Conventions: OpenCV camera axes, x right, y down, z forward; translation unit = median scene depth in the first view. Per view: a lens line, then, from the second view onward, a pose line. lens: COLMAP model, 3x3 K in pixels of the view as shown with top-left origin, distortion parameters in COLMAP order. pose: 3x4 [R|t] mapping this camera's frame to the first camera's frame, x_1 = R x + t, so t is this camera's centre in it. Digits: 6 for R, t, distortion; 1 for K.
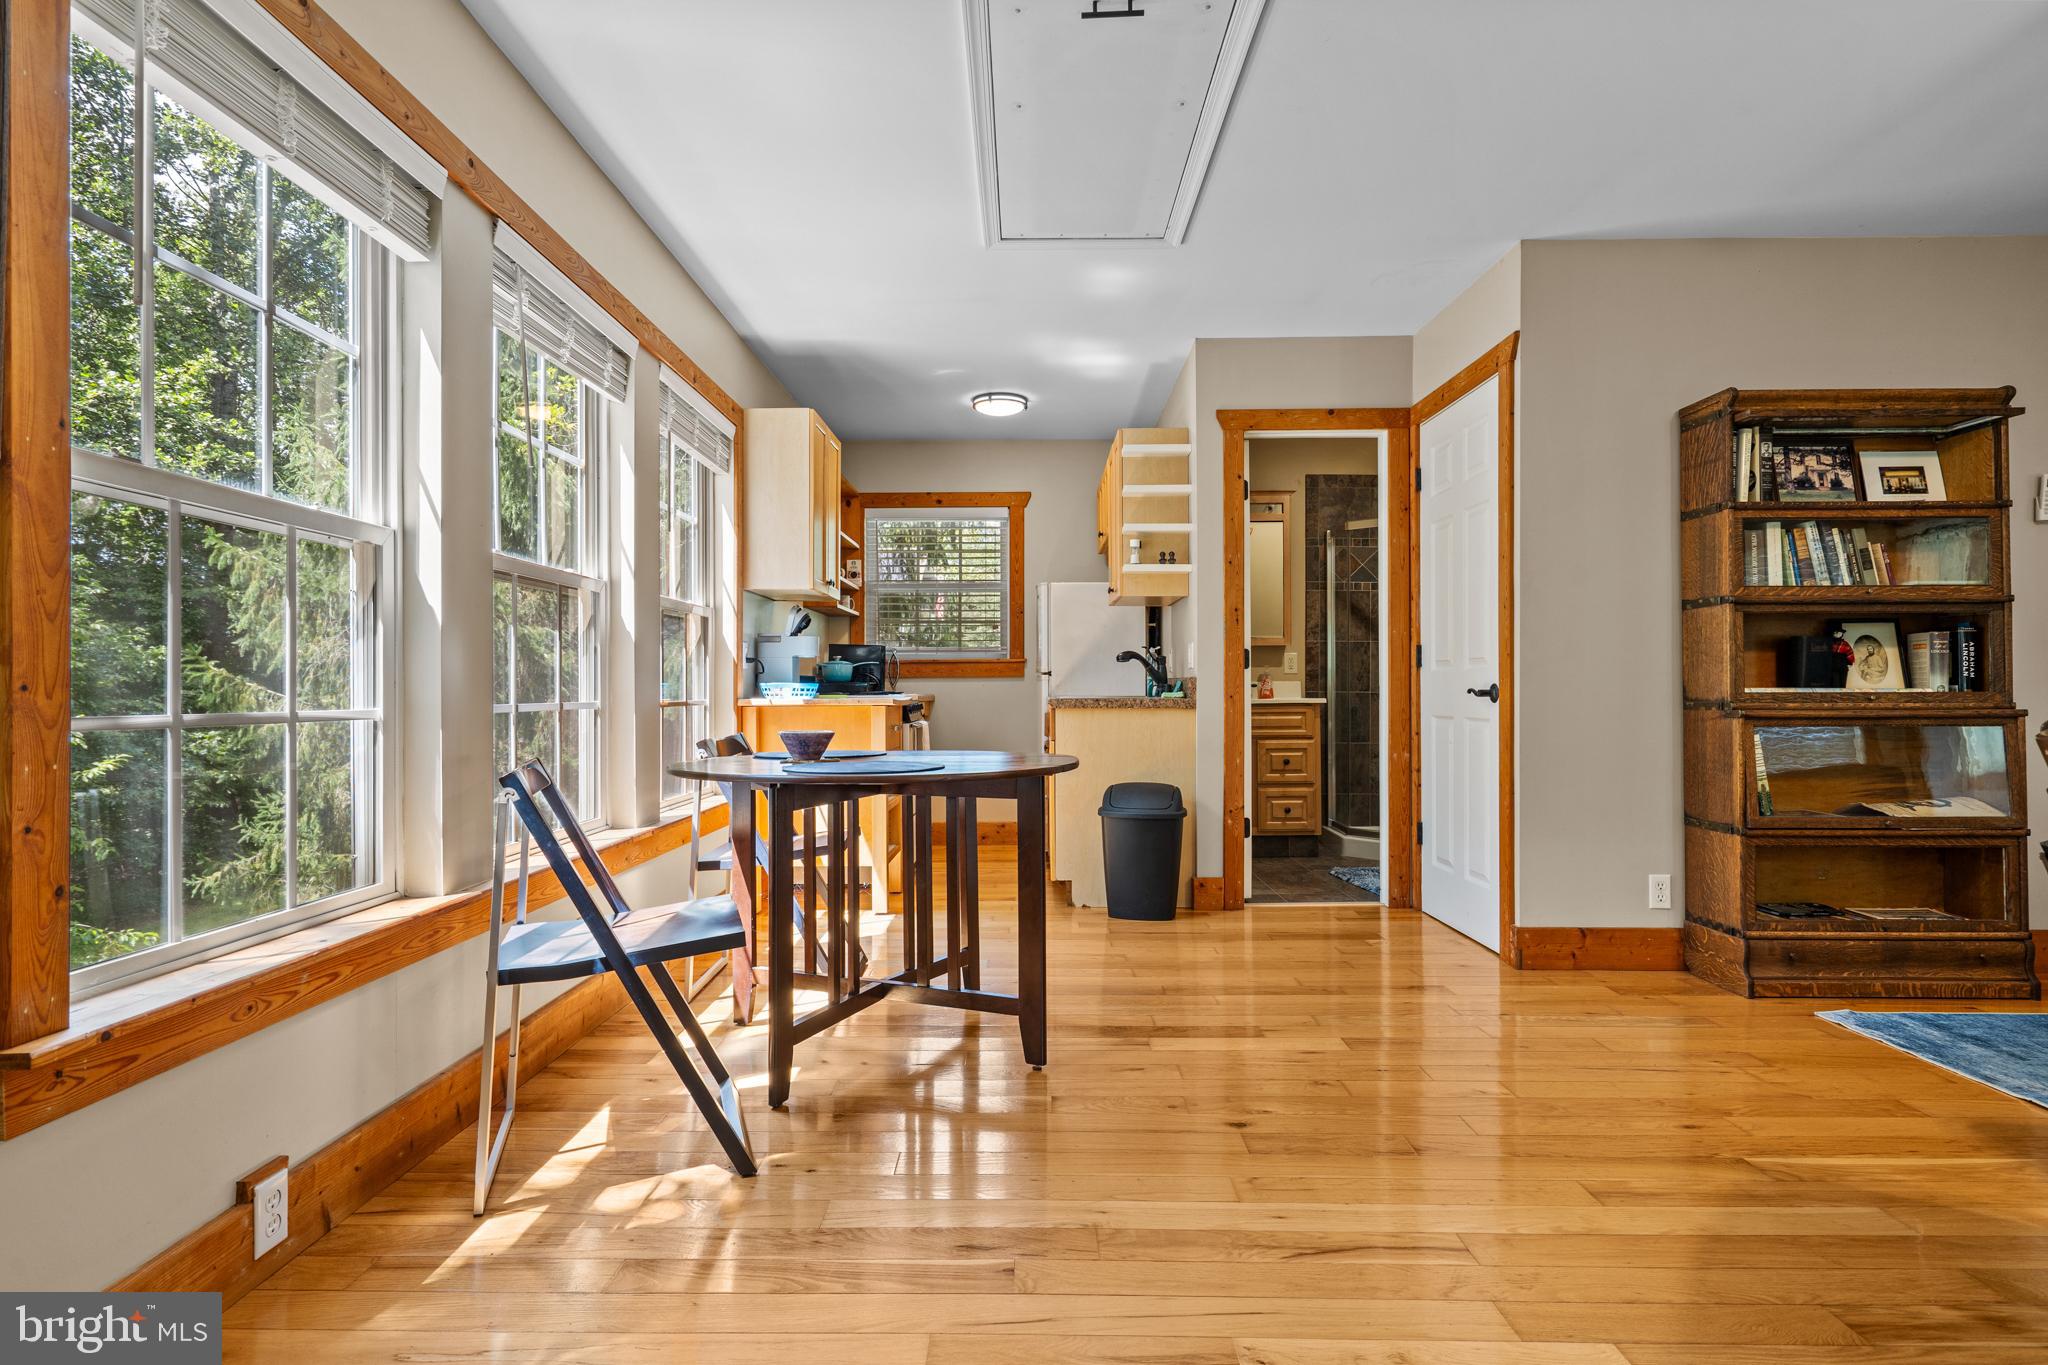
lens RADIAL K [[1072.2, 0, 1024.0], [0, 1072.2, 682.5], [0, 0, 1]] dist [0.002461, 0.000446]
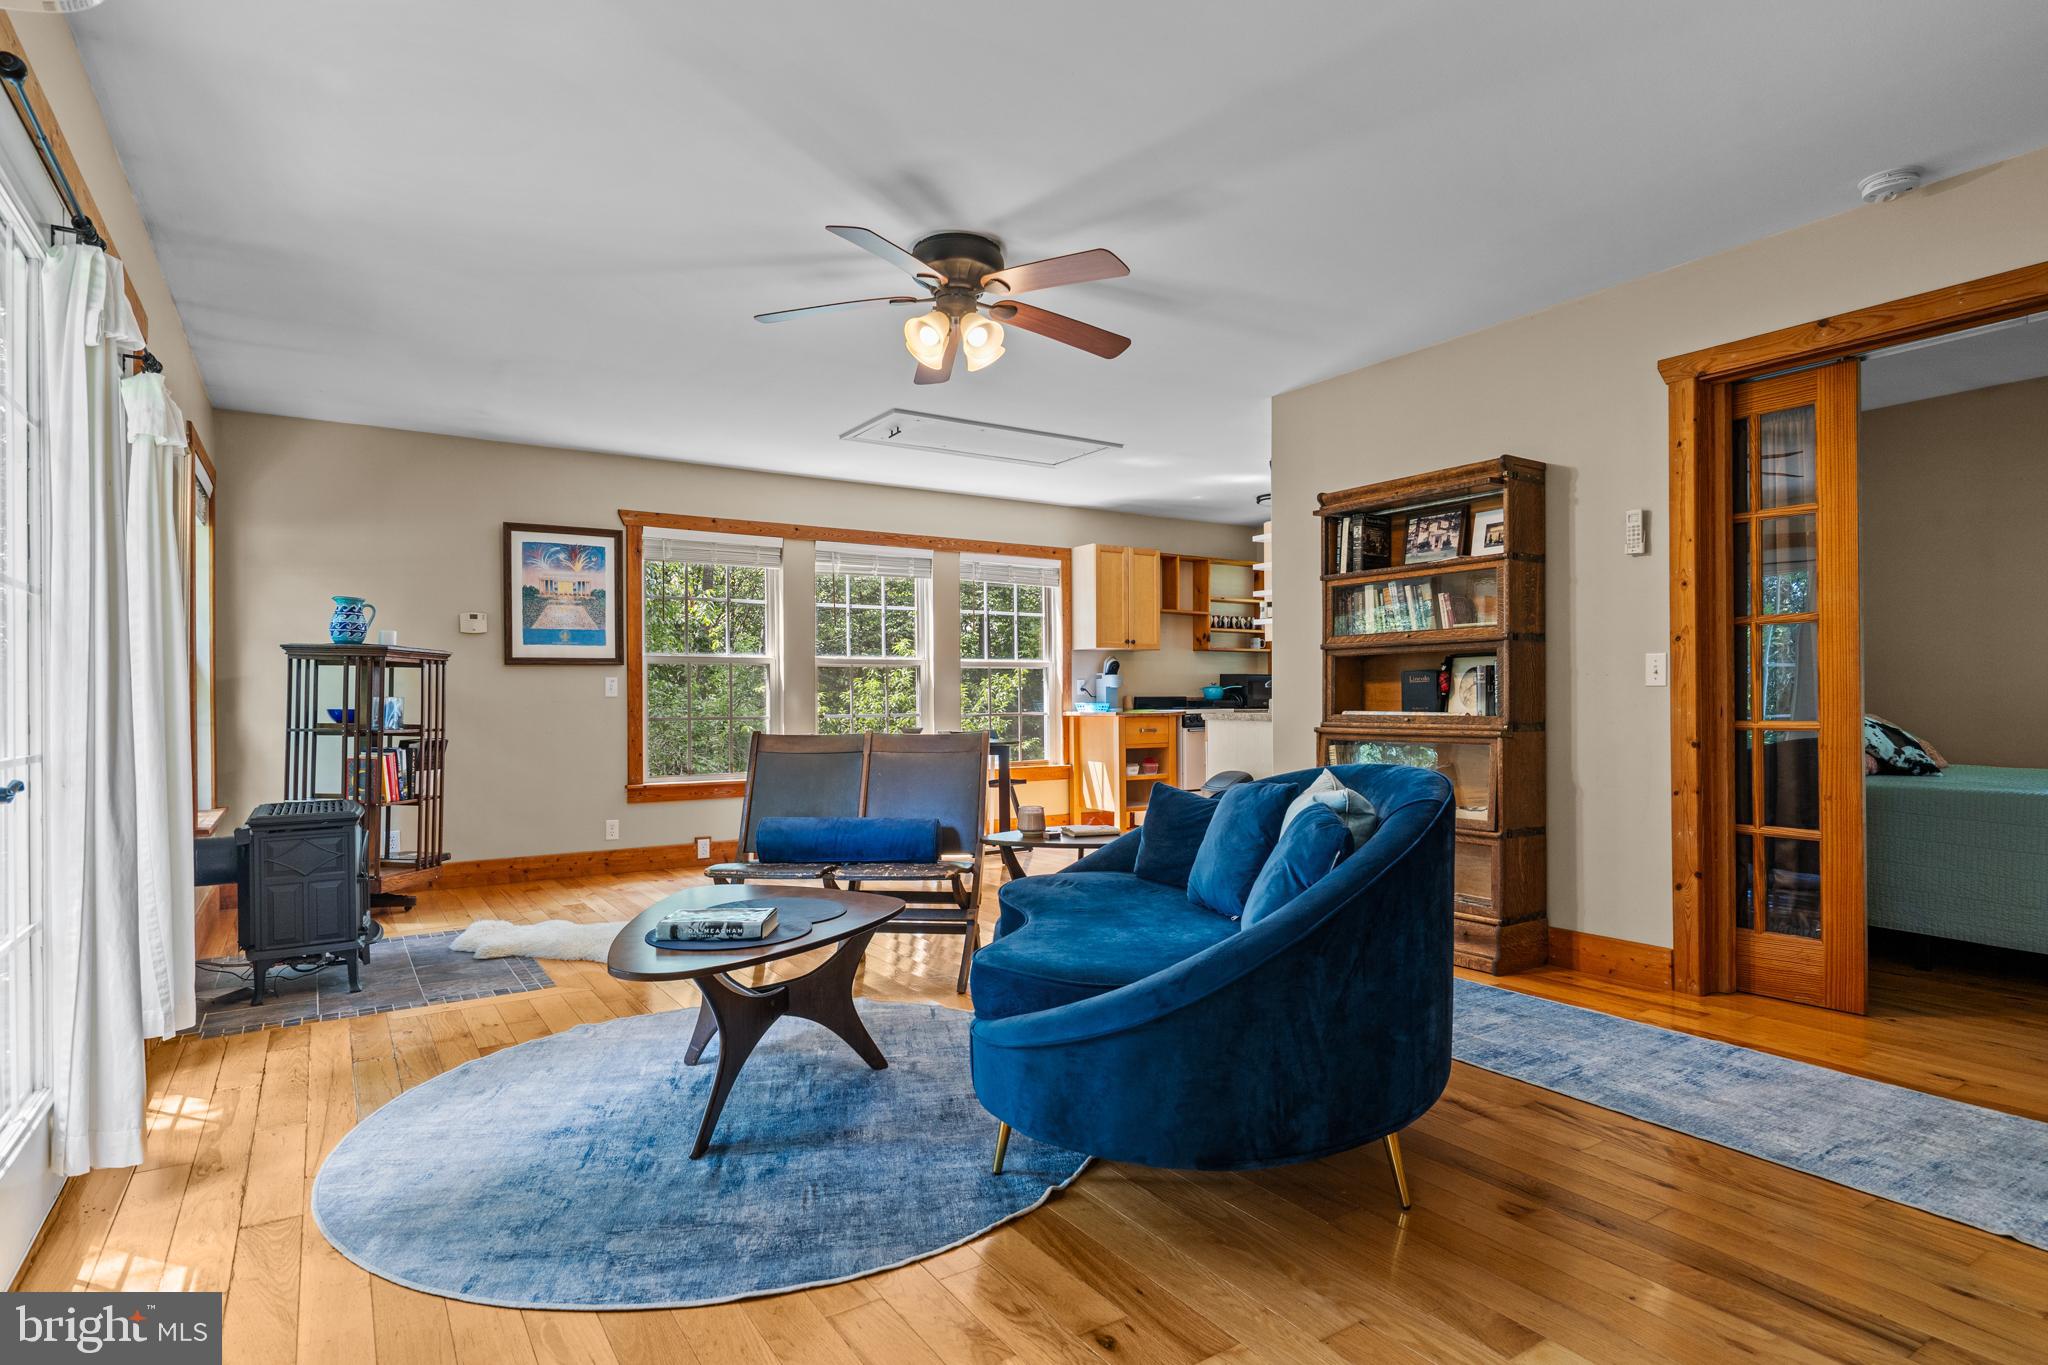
lens RADIAL K [[1072.2, 0, 1024.0], [0, 1072.2, 682.5], [0, 0, 1]] dist [0.002461, 0.000446]
pose [[0.558849, -0.011423, -0.829191, 1.500999], [0.009462, 0.999928, -0.007398, -0.023762], [0.829216, -0.003712, 0.558917, -0.079017]]
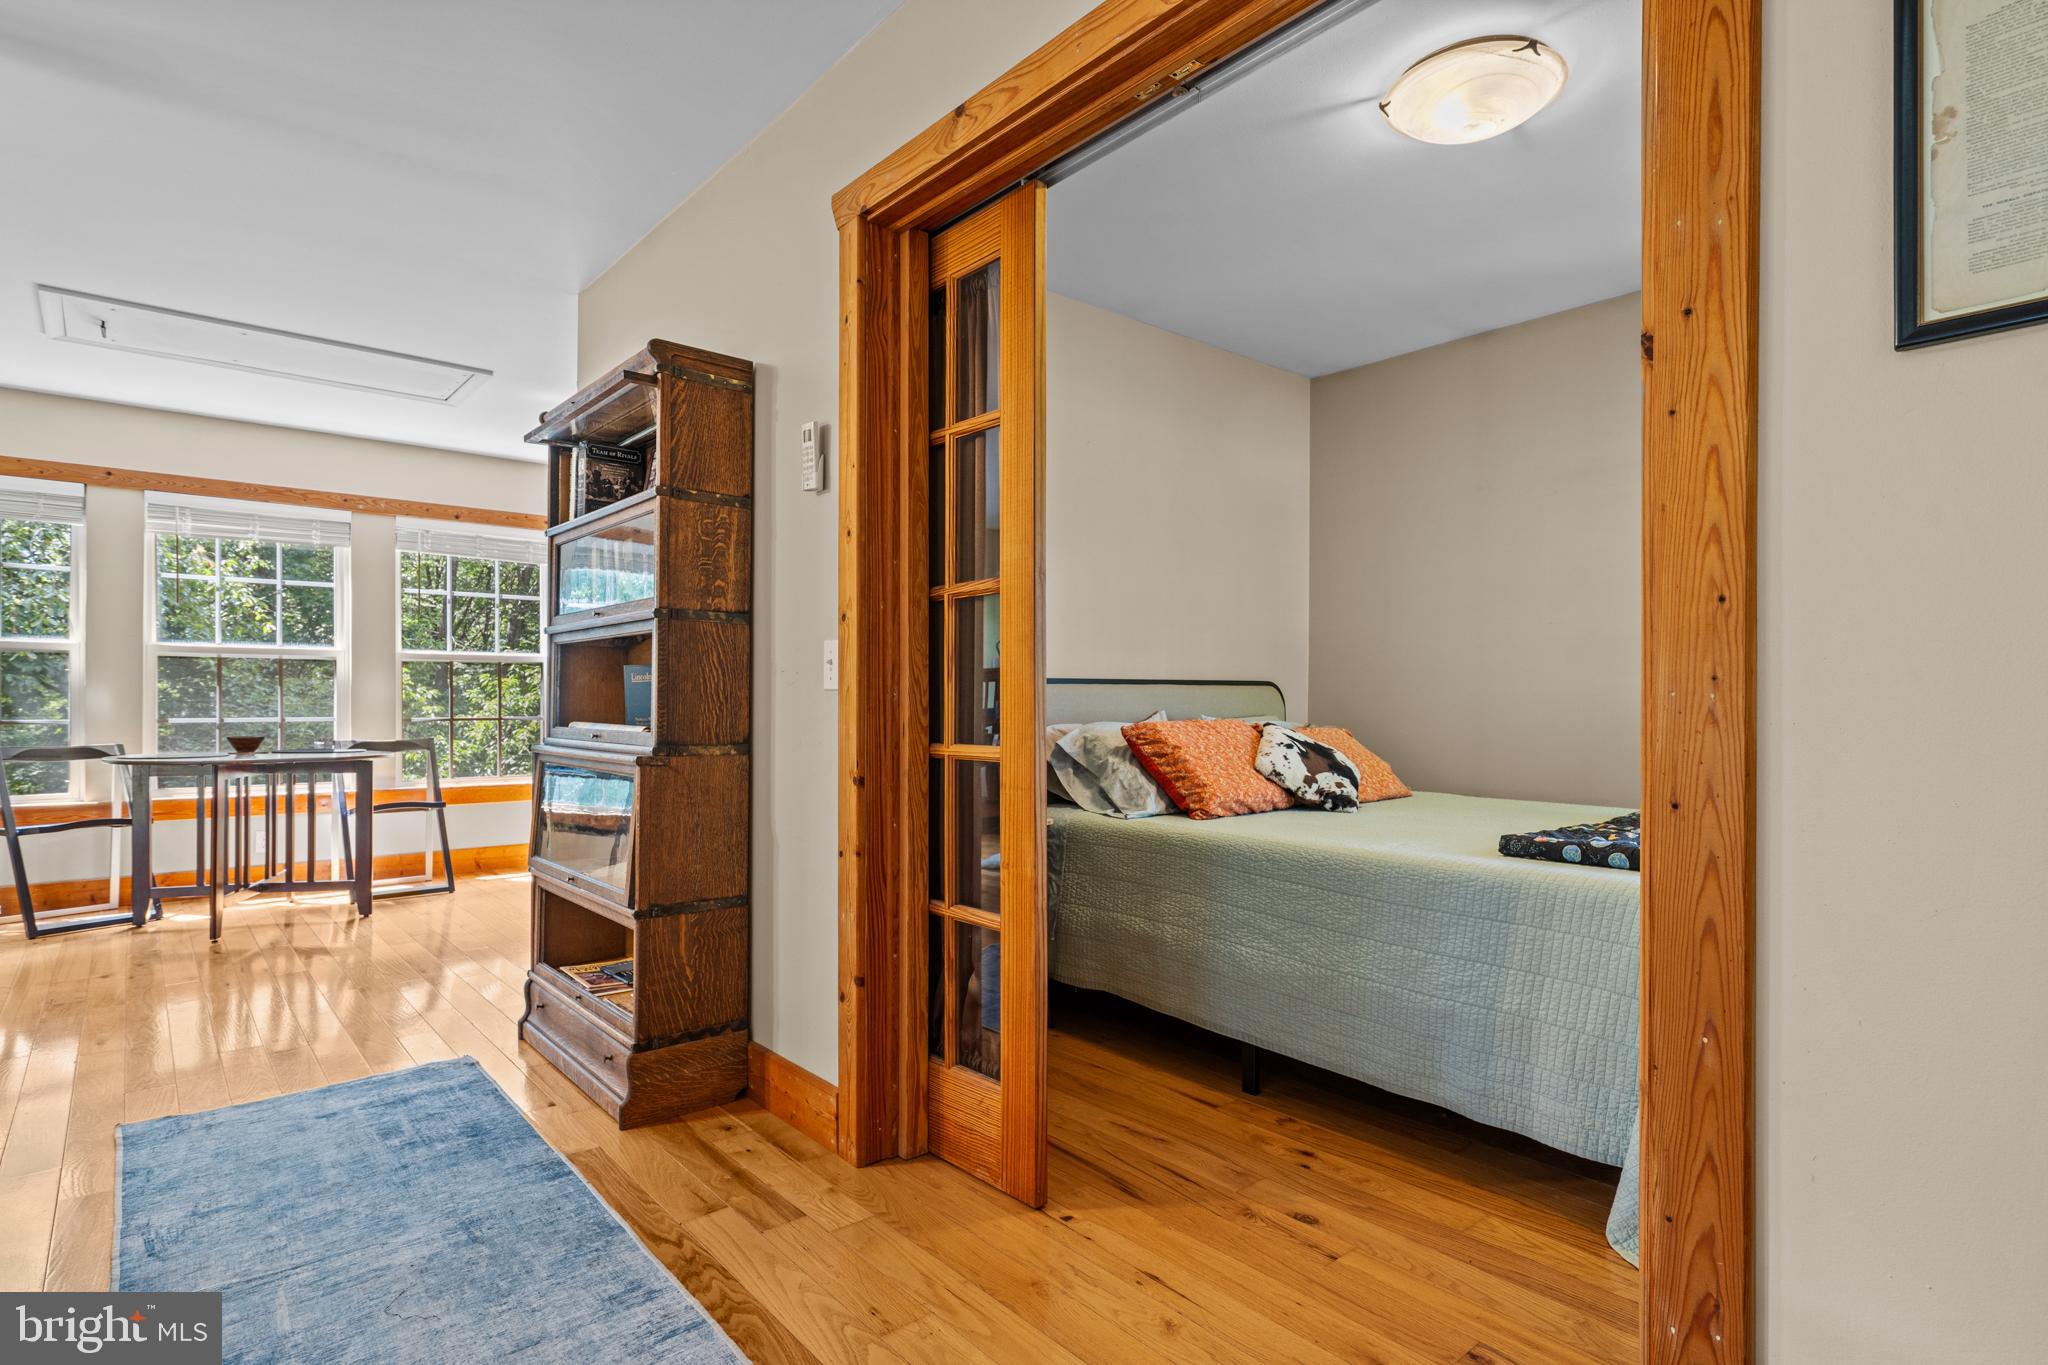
lens RADIAL K [[1042.2, 0, 1024.0], [0, 1042.2, 682.5], [0, 0, 1]] dist [-0.000203, 0.000340]
pose [[0.660956, -0.006411, -0.750398, 1.563529], [-0.000798, 0.999957, -0.009246, -0.020851], [0.750425, 0.006710, 0.660922, 0.675094]]
